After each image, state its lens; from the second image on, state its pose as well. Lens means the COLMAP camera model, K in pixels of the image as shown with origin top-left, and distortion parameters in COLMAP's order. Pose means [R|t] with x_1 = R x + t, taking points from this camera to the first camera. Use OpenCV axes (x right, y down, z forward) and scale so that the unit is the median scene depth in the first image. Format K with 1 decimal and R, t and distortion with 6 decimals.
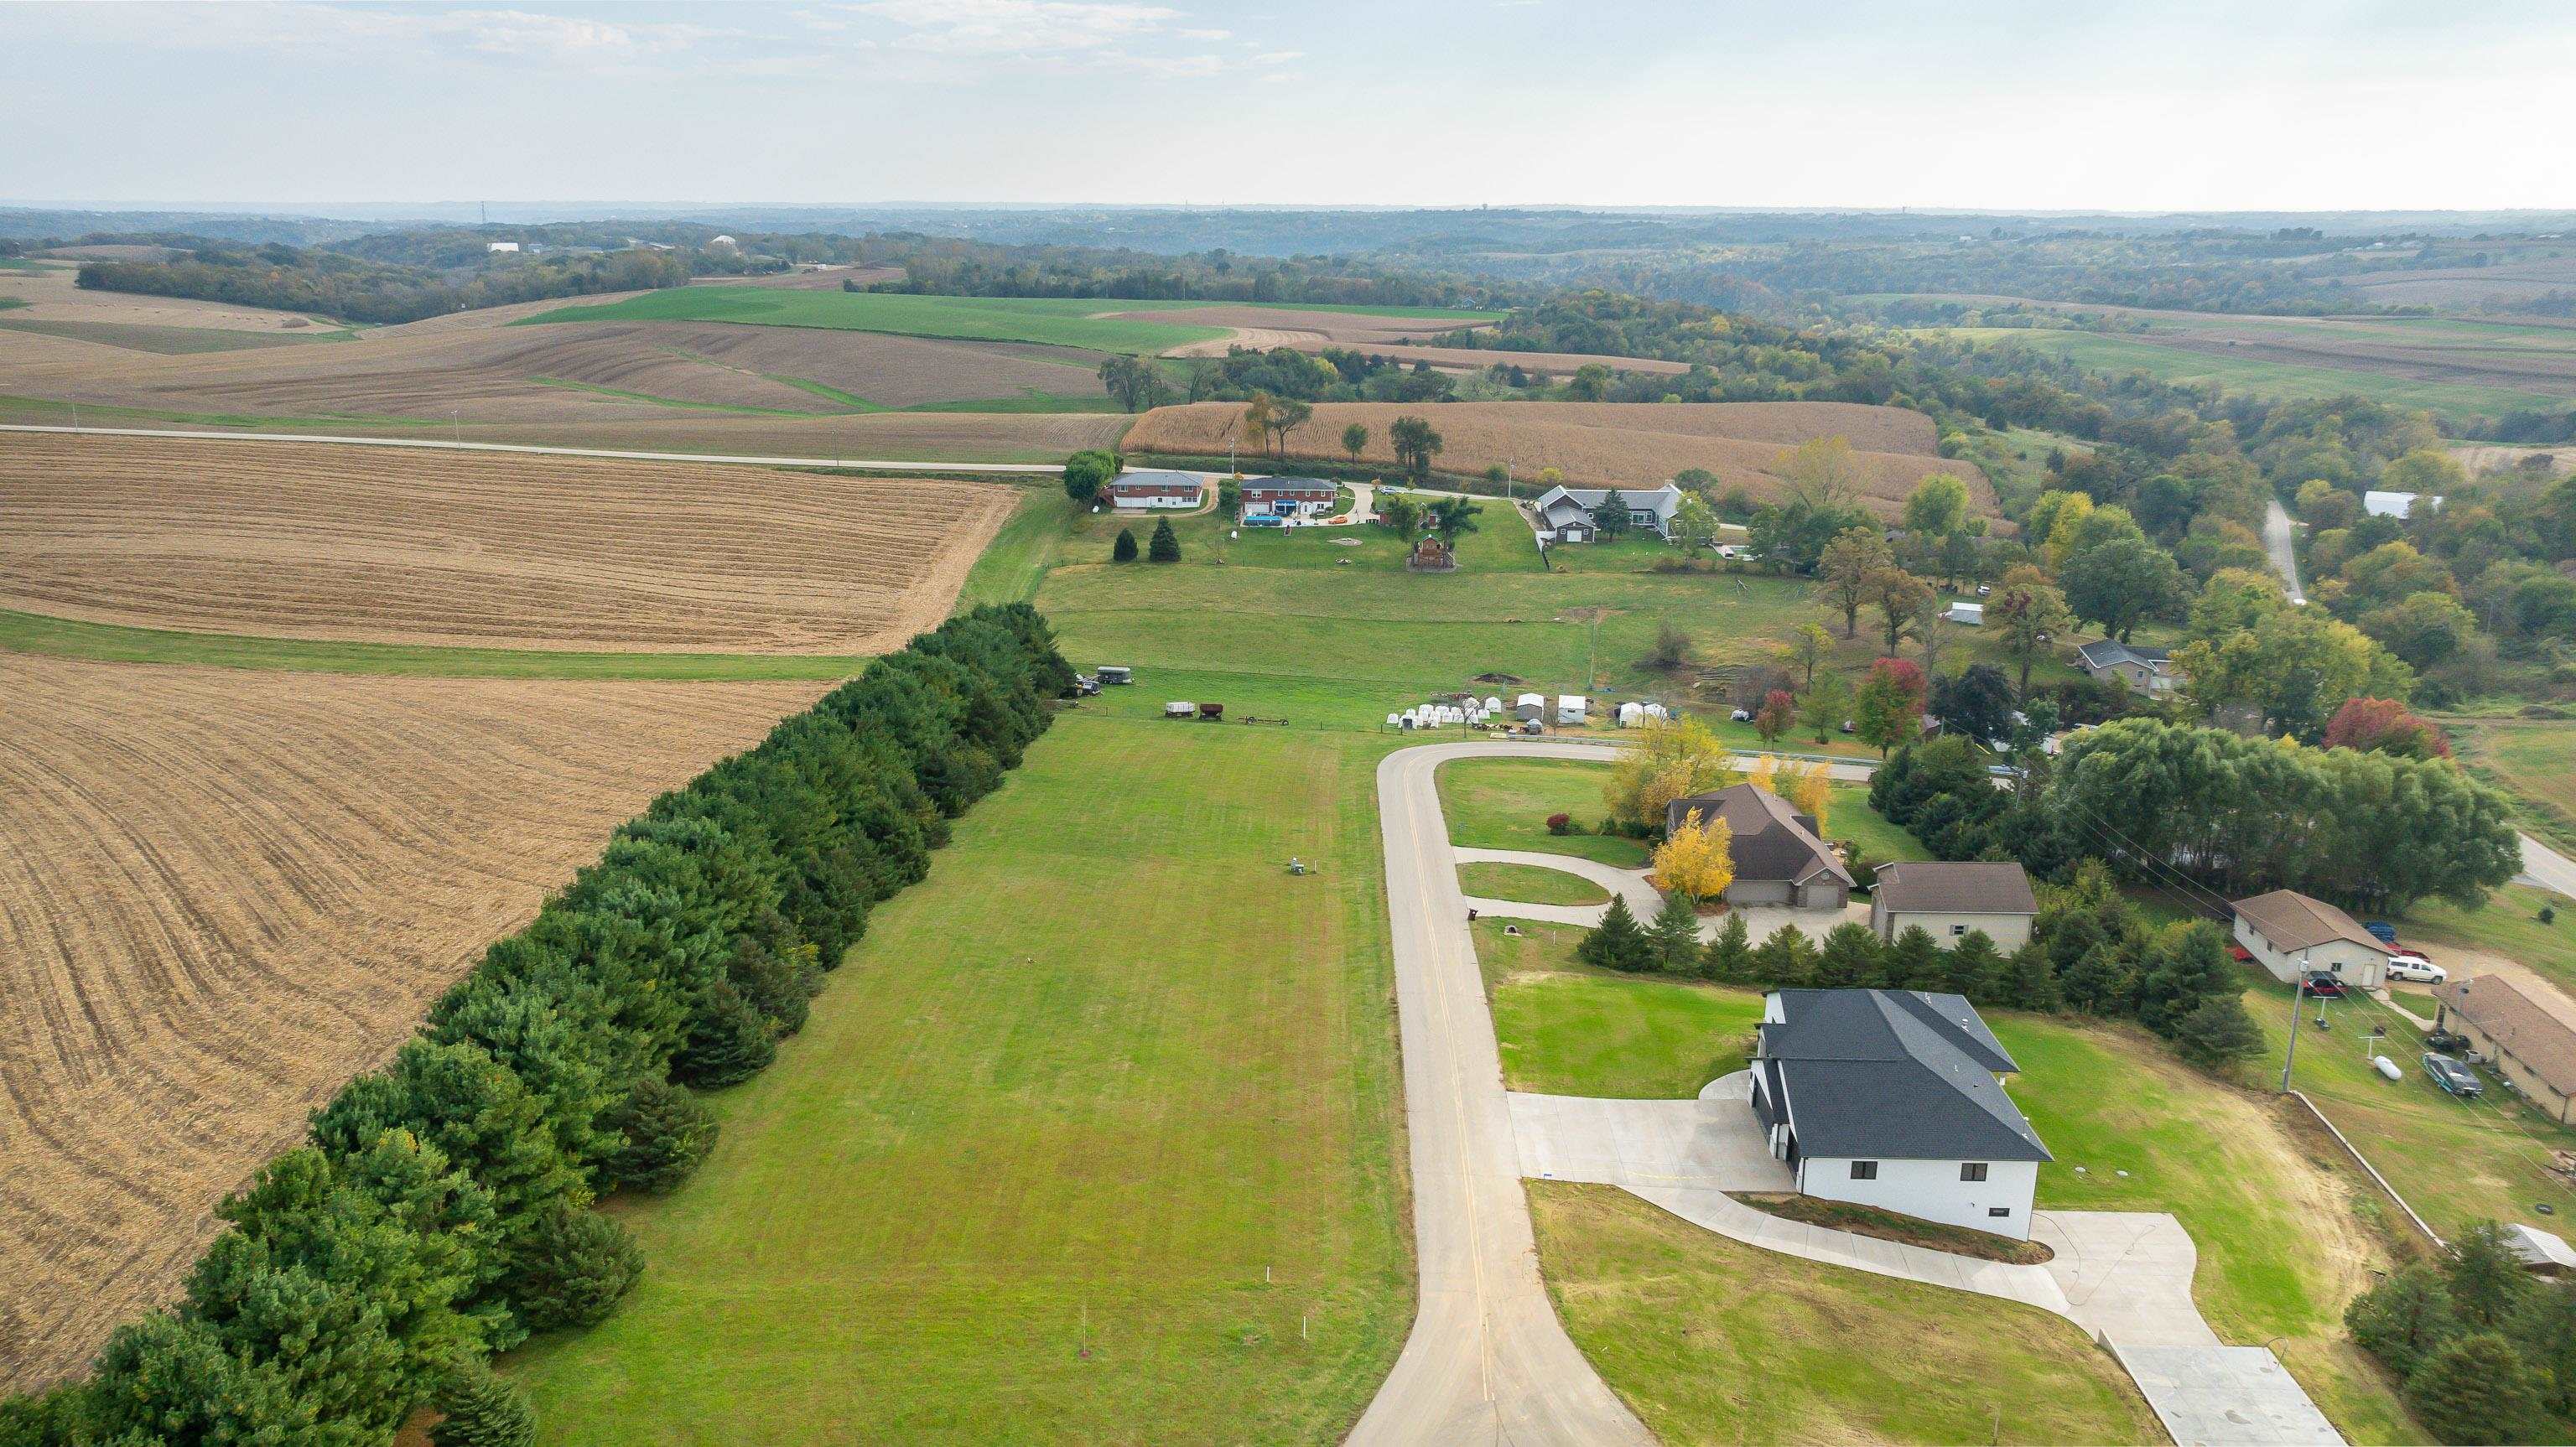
lens RADIAL K [[1804.6, 0, 1288.0], [0, 1804.6, 723.5], [0, 0, 1]] dist [-0.024933, 0.004473]
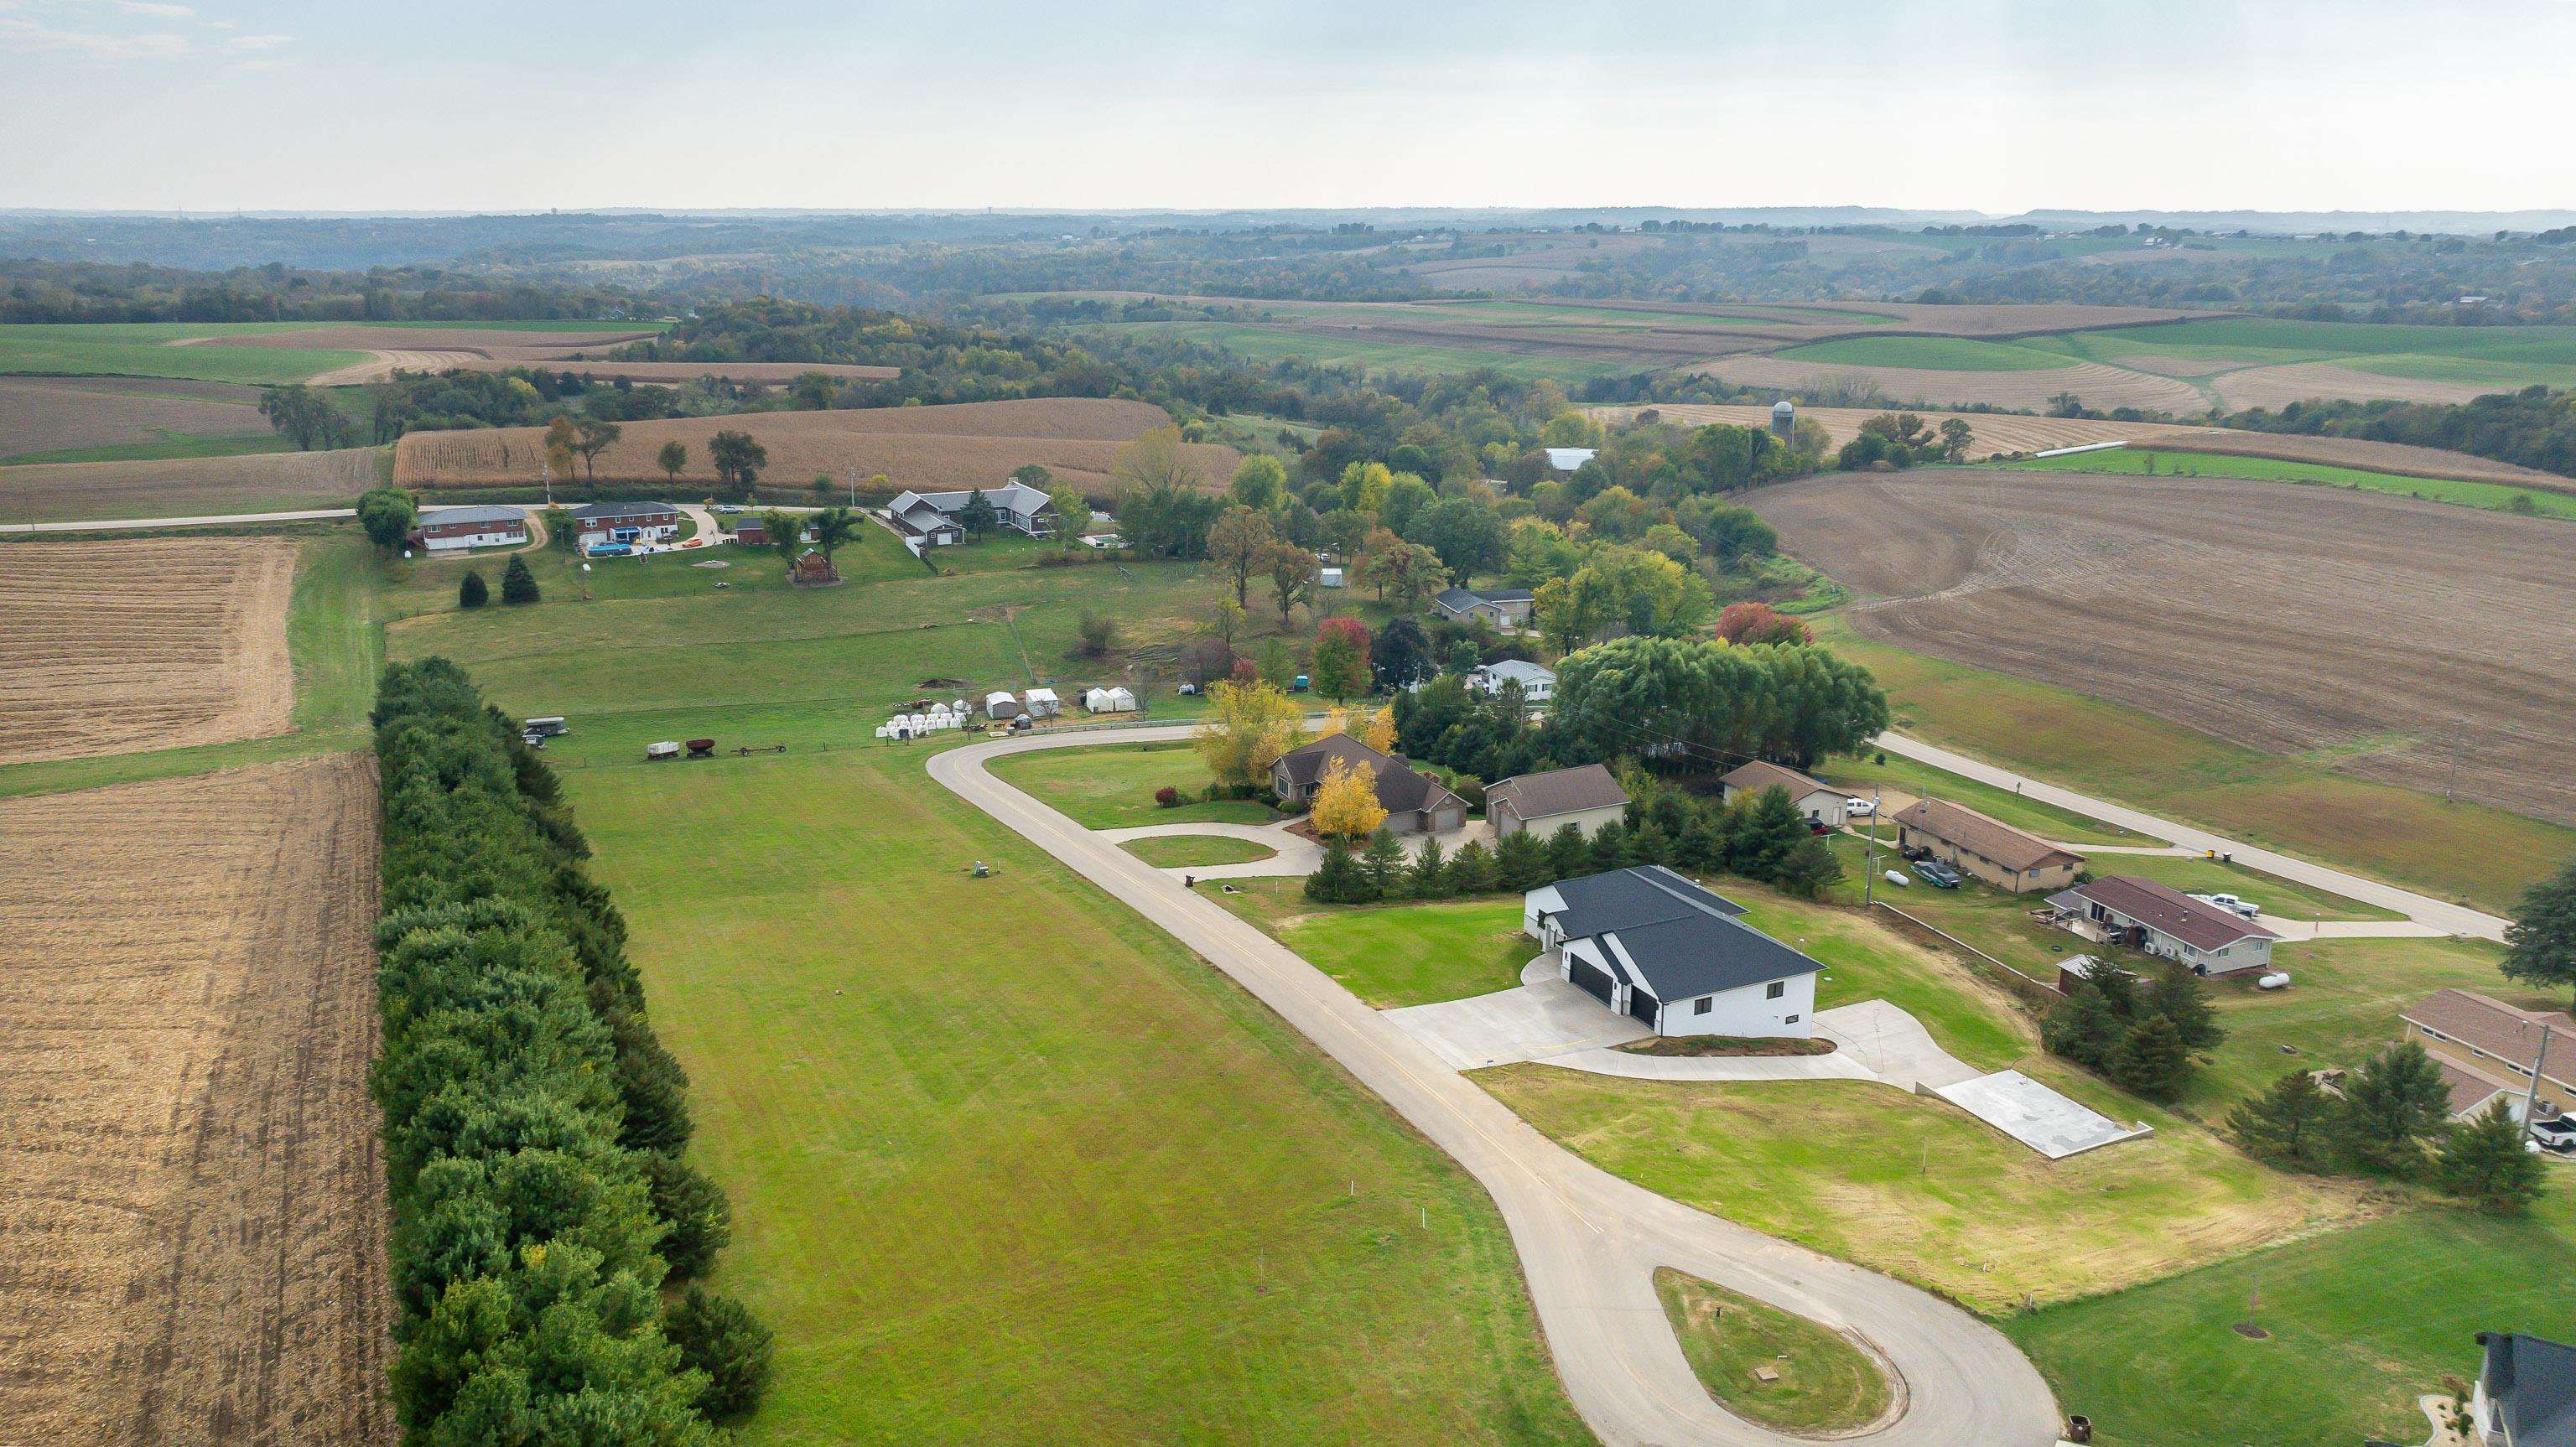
lens RADIAL K [[1855.0, 0, 1288.0], [0, 1855.0, 723.5], [0, 0, 1]] dist [-0.023527, 0.003647]
pose [[0.889474, -0.124743, 0.439630, -0.133691], [0.128398, 0.991489, 0.021551, -0.000431], [-0.438577, 0.037279, 0.897920, 0.000335]]
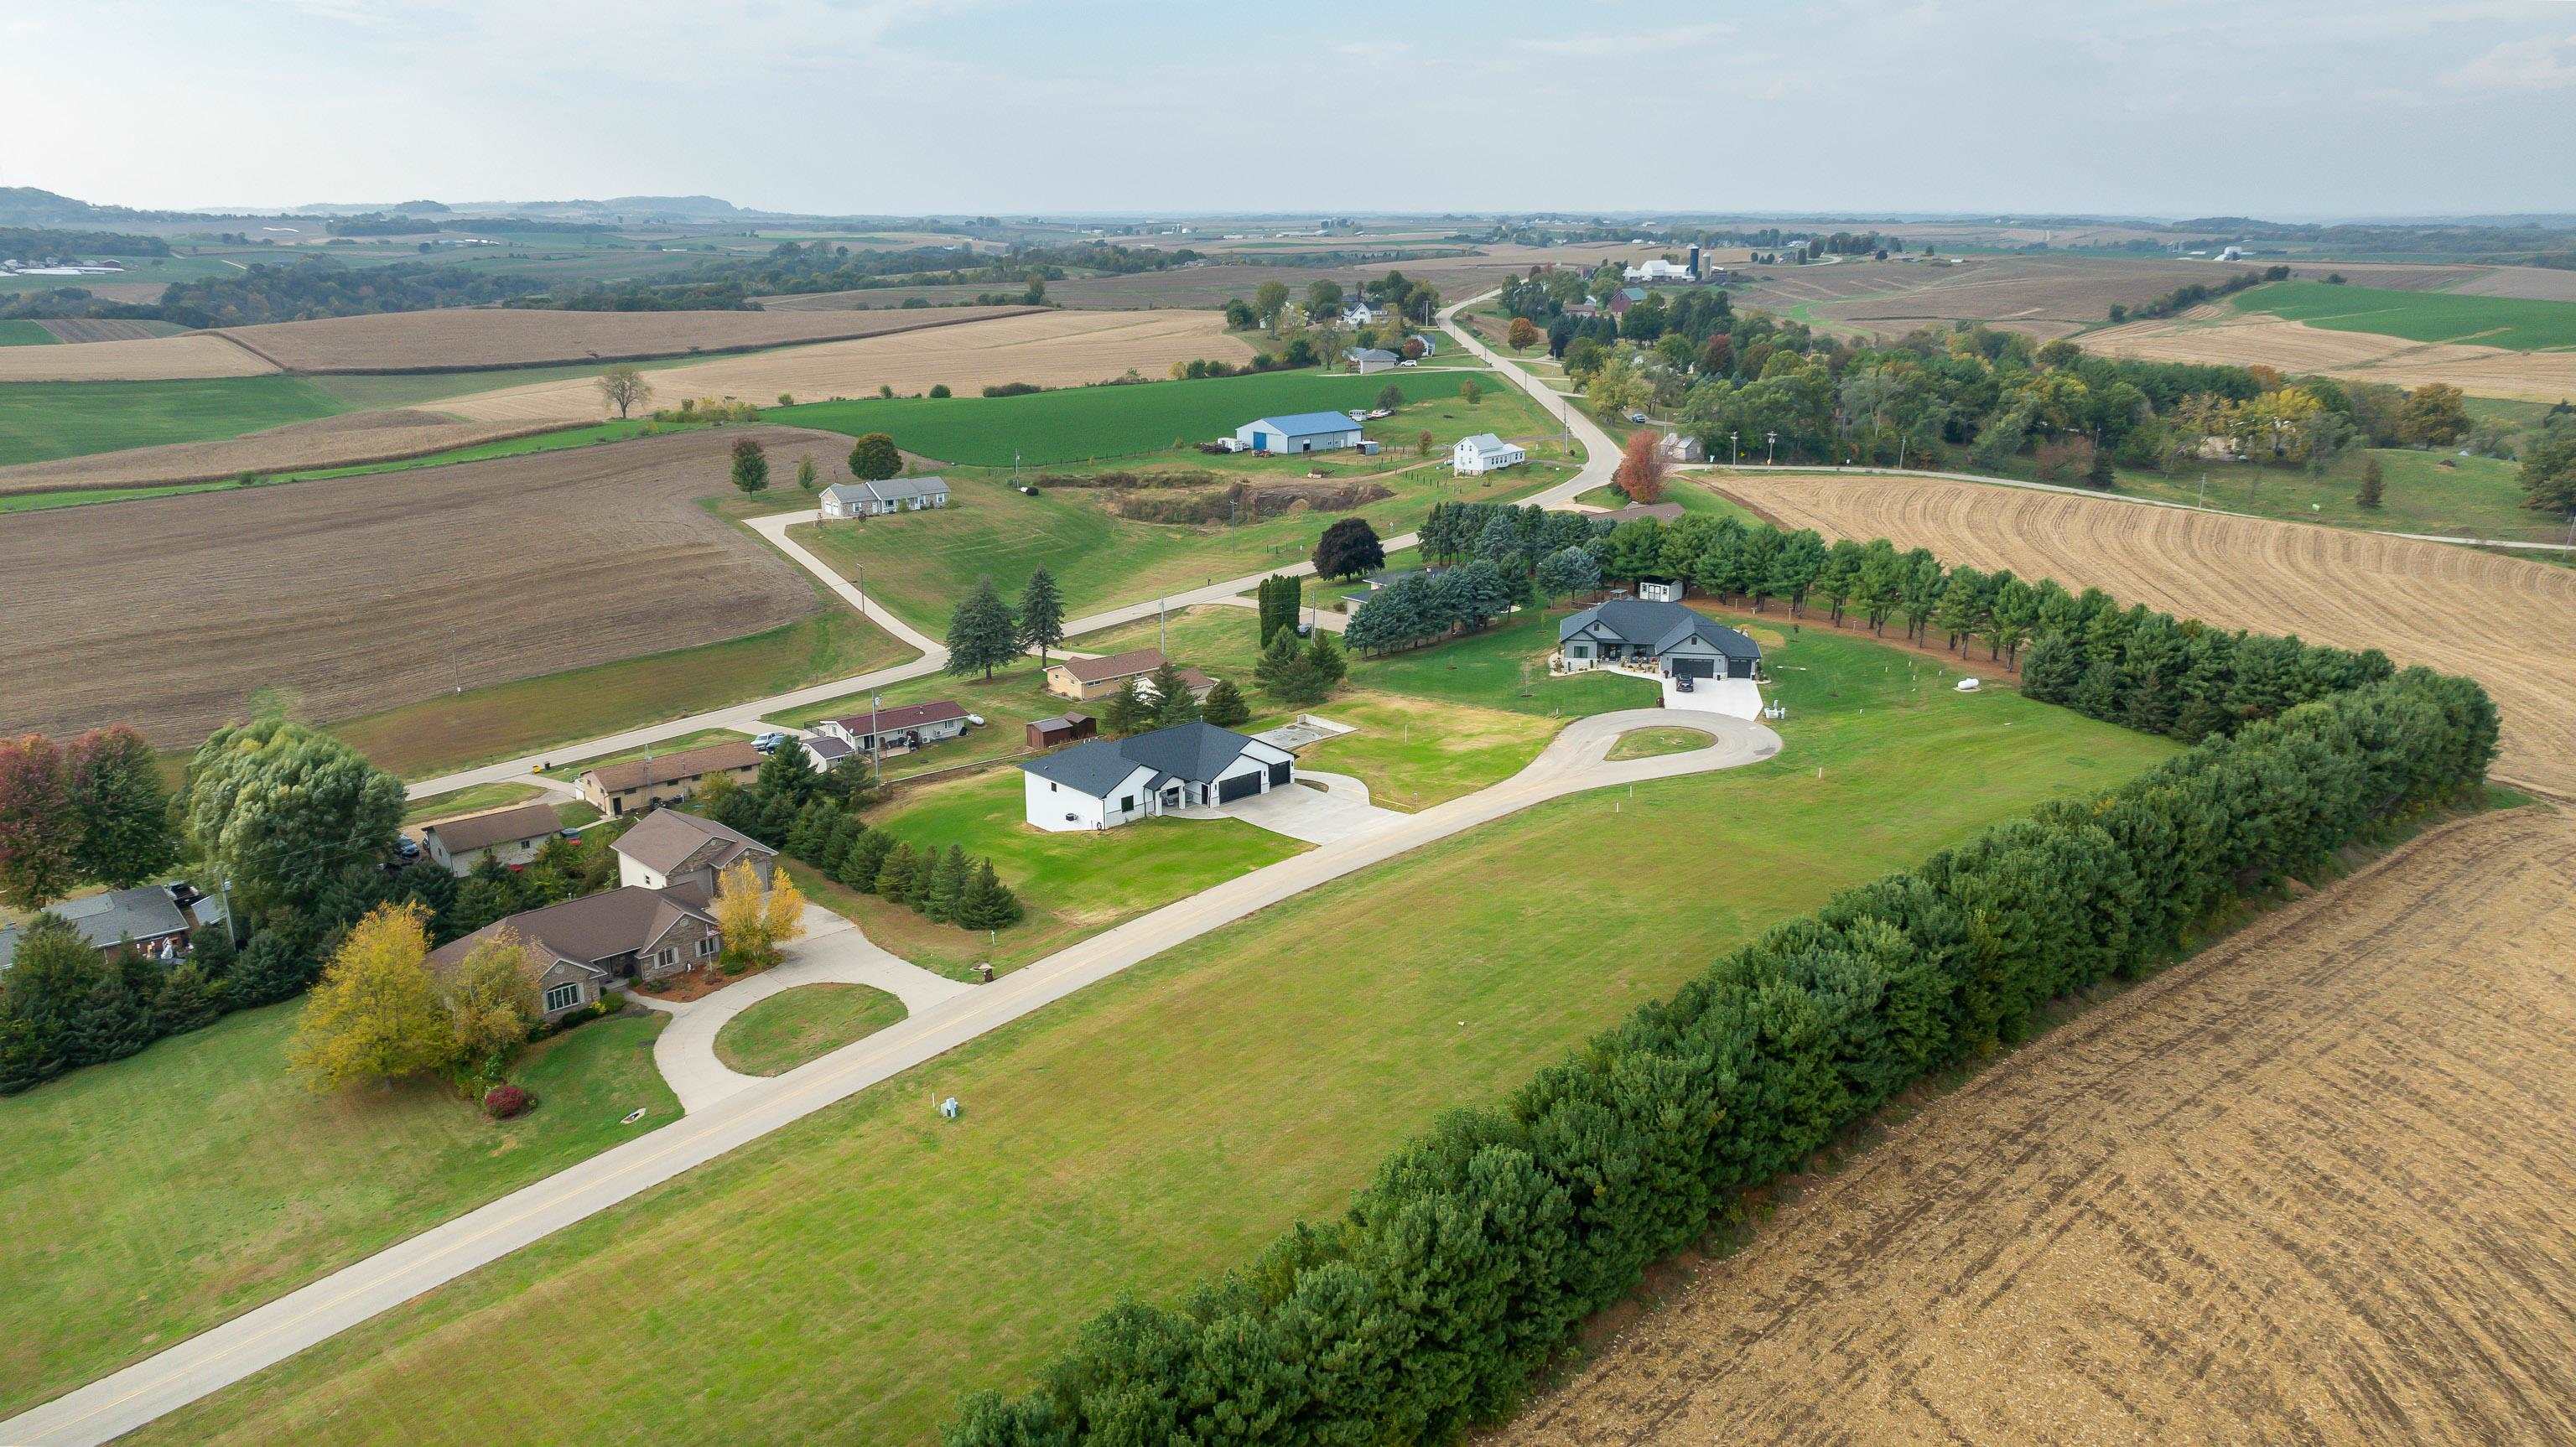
lens RADIAL K [[1842.2, 0, 1288.0], [0, 1842.2, 723.5], [0, 0, 1]] dist [-0.040604, 0.041826]
pose [[-0.699758, -0.197479, 0.686543, -0.270871], [0.194559, 0.872023, 0.449135, -0.172747], [-0.687376, 0.447858, -0.571784, 0.593264]]
